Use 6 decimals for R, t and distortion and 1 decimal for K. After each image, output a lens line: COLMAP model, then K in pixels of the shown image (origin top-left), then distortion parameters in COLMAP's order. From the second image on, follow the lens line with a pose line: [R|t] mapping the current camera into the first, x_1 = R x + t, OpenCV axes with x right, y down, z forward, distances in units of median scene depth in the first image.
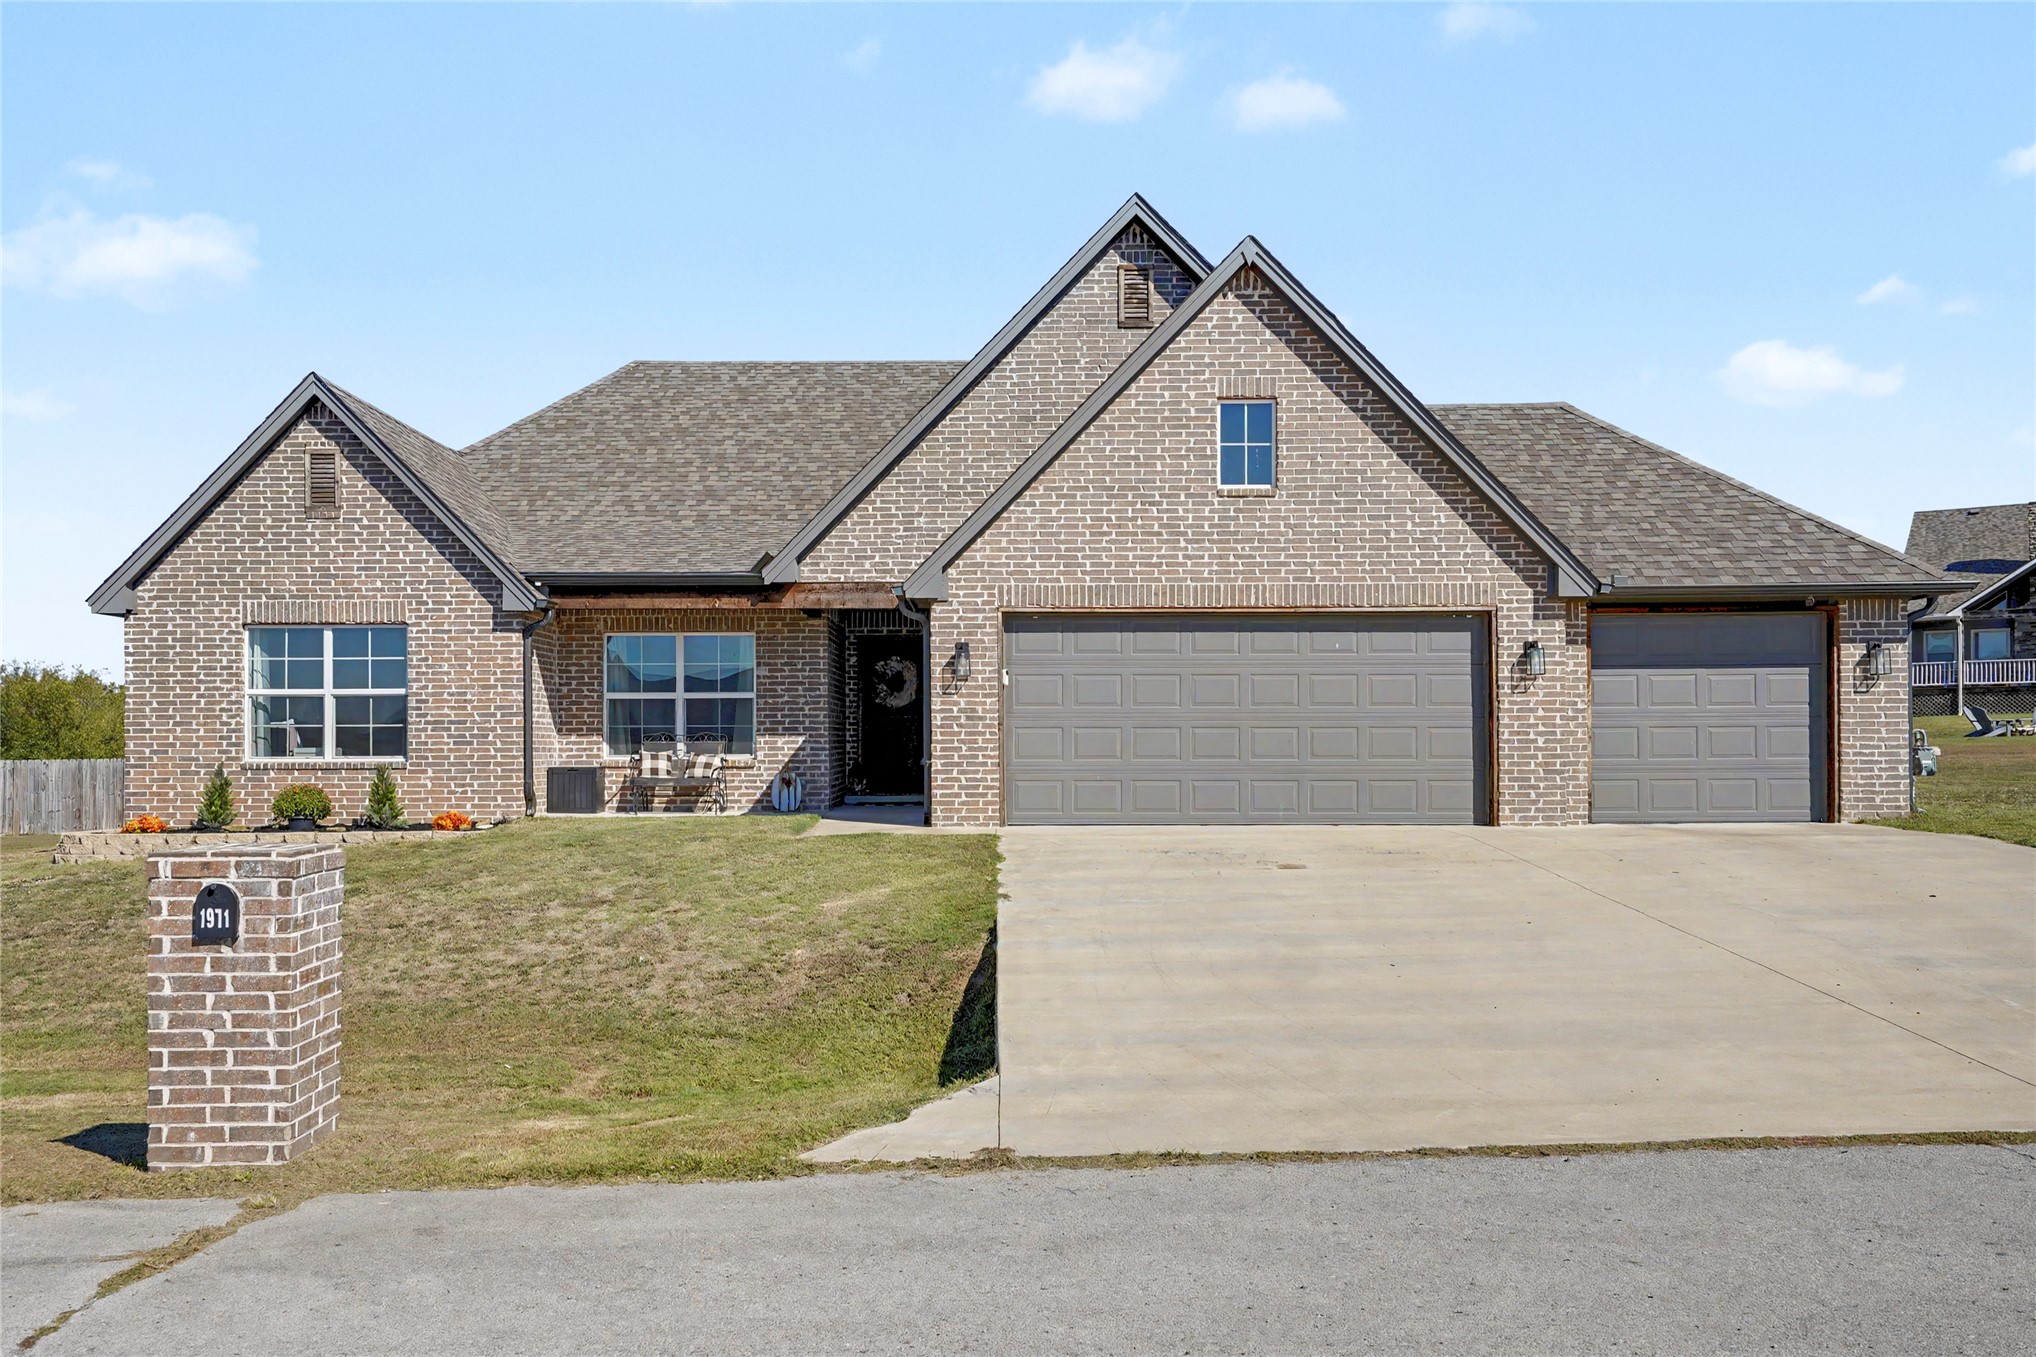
lens RADIAL K [[1812.5, 0, 1011.6], [0, 1812.5, 721.8], [0, 0, 1]] dist [0.004411, 0.068001]
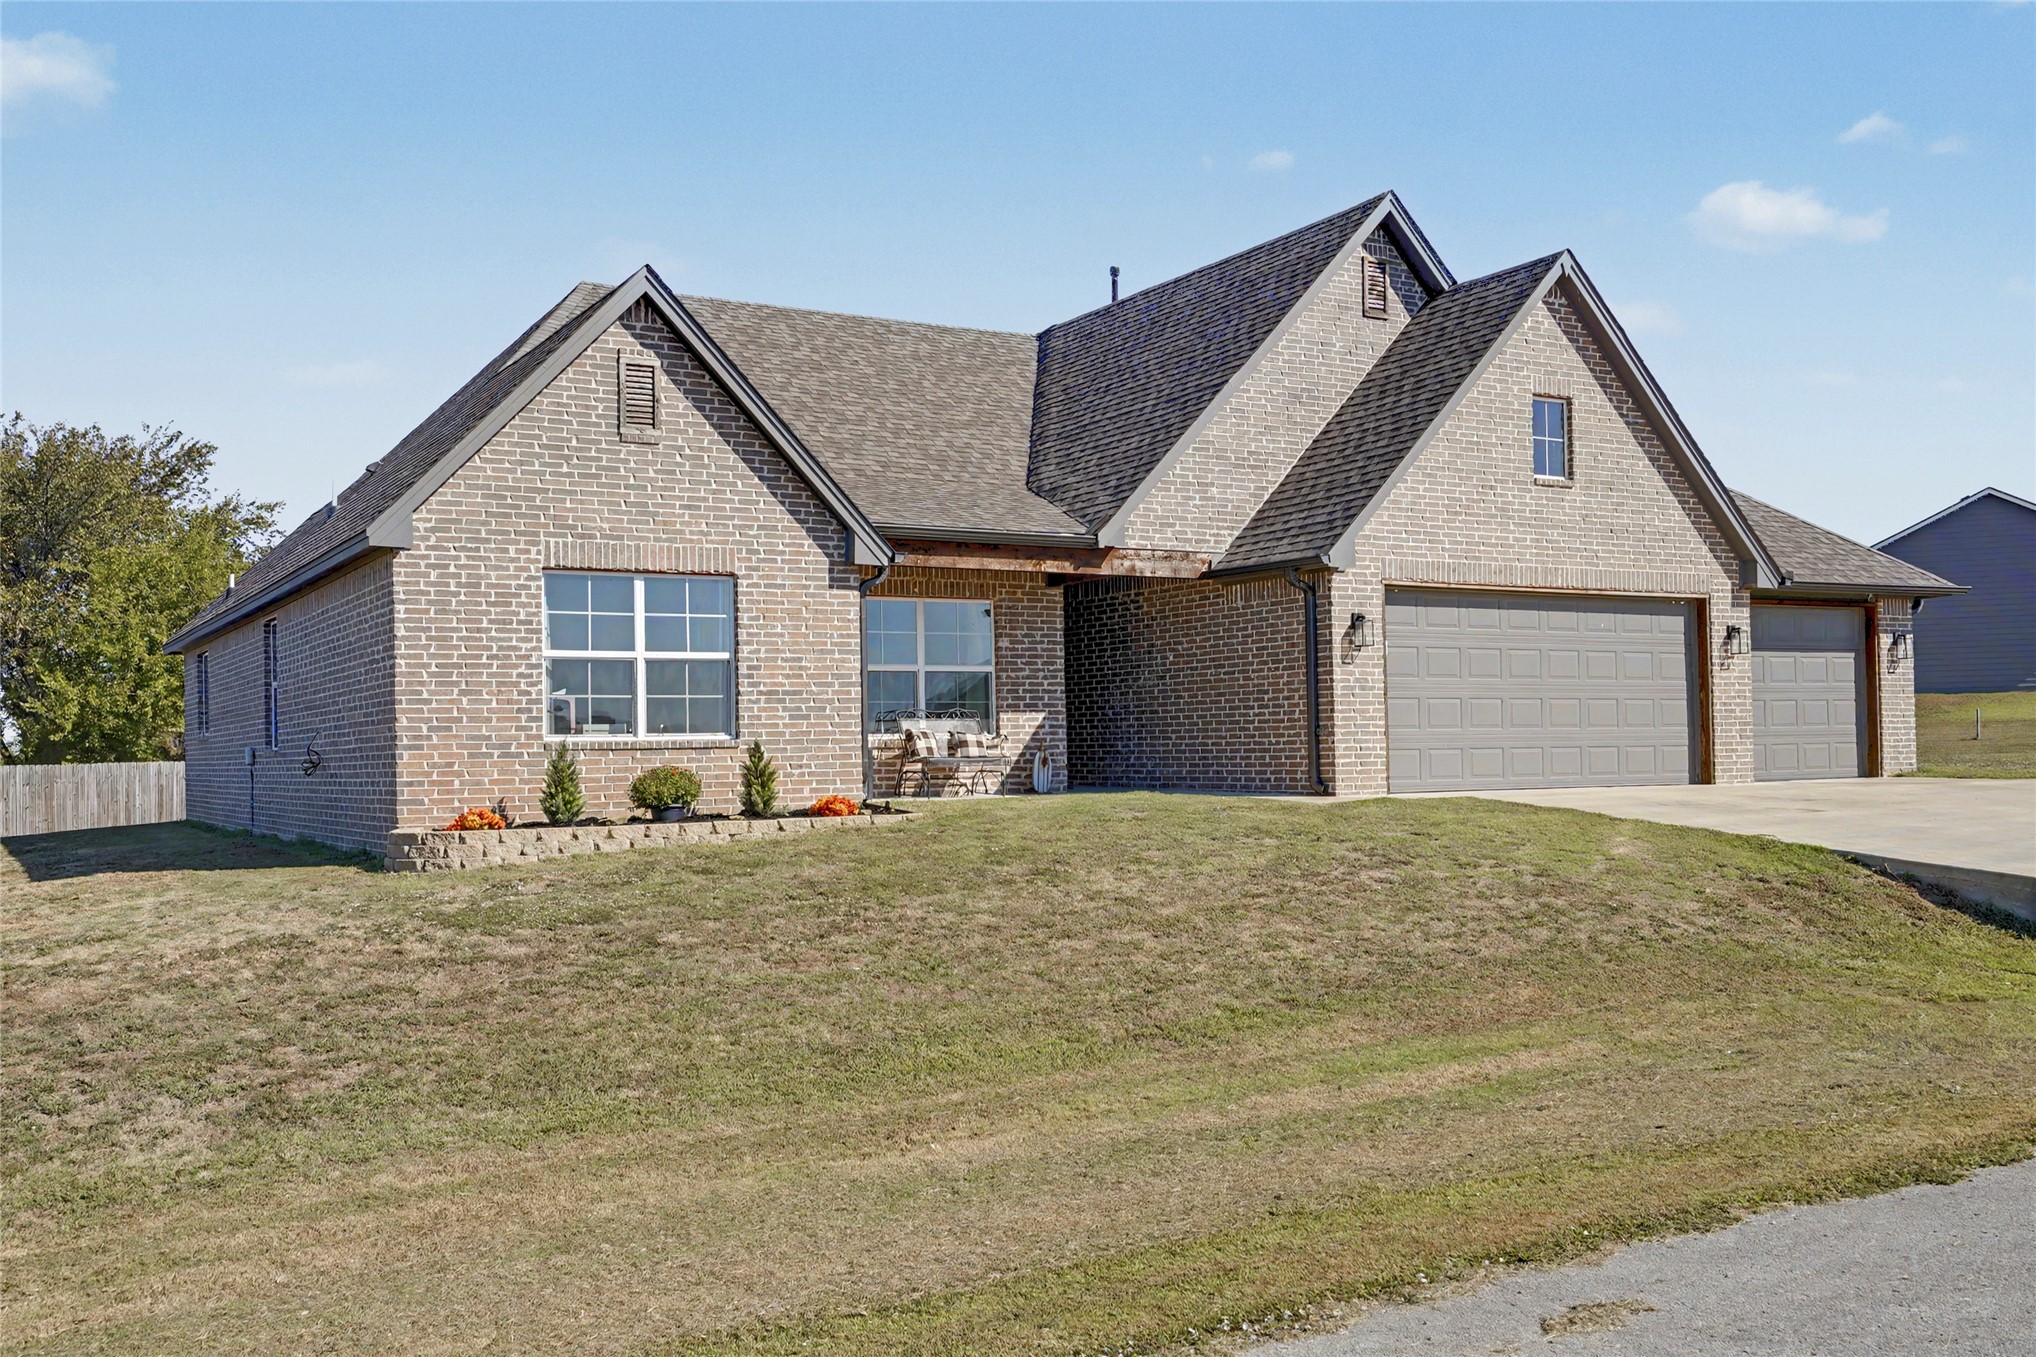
lens RADIAL K [[1928.6, 0, 1020.3], [0, 1928.6, 719.3], [0, 0, 1]] dist [0.007110, 0.011873]
pose [[0.847432, -0.001094, 0.530903, -0.695529], [0.008921, 0.999886, -0.012178, 0.024700], [-0.530829, 0.015056, 0.847345, 0.173340]]
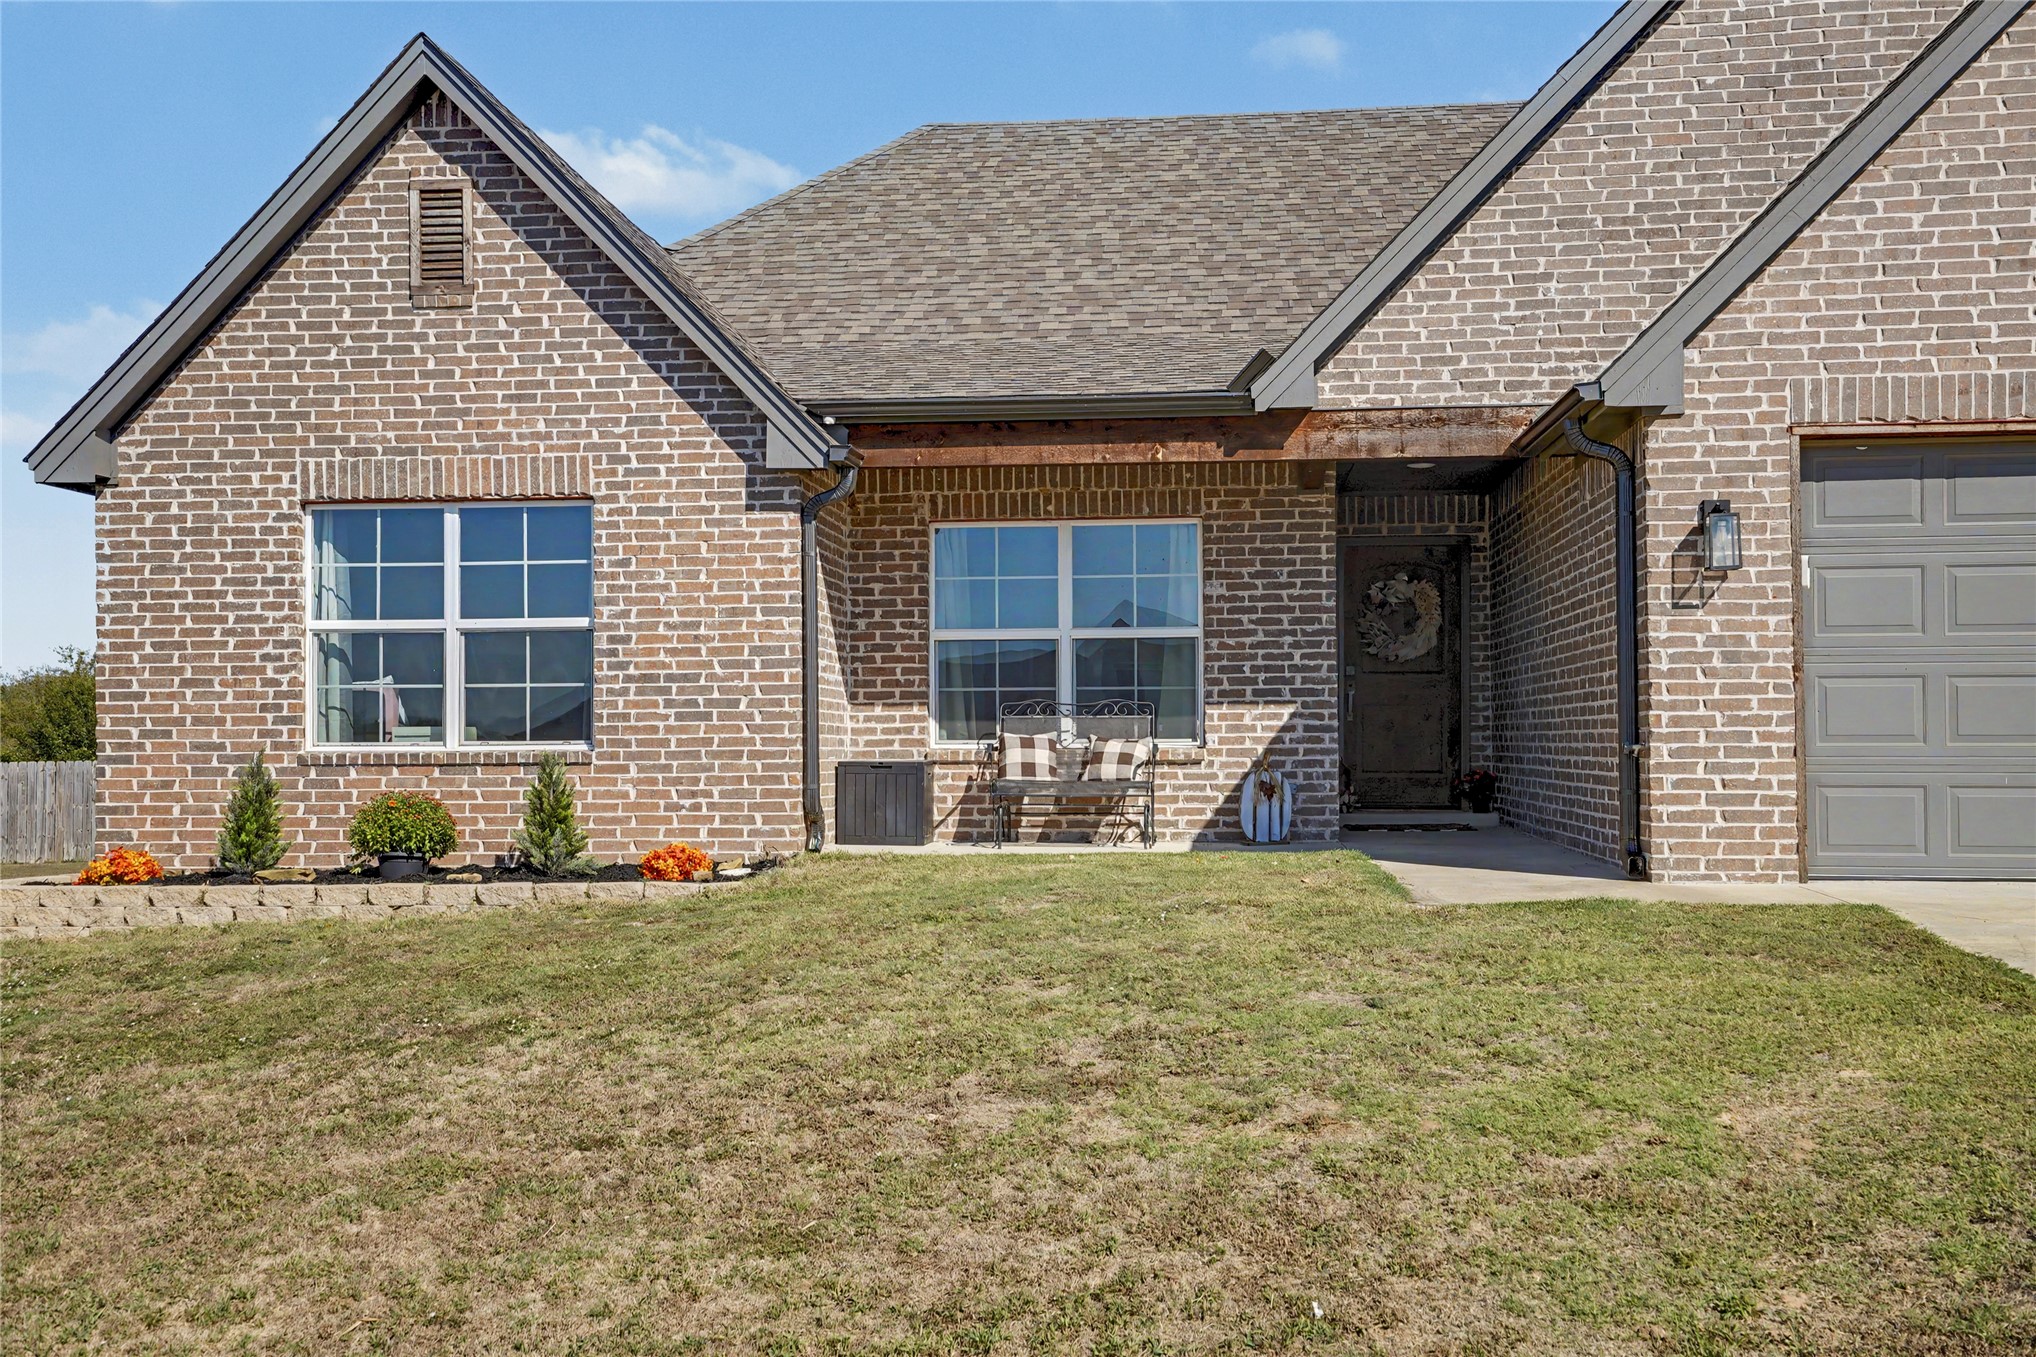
lens RADIAL K [[2016.8, 0, 1024.0], [0, 2016.8, 703.5], [0, 0, 1]] dist [0.027103, 0.118584]
pose [[0.995595, -0.003328, -0.093700, -0.147111], [0.002365, 0.999943, -0.010384, 0.014324], [0.093730, 0.010117, 0.995546, 0.408331]]
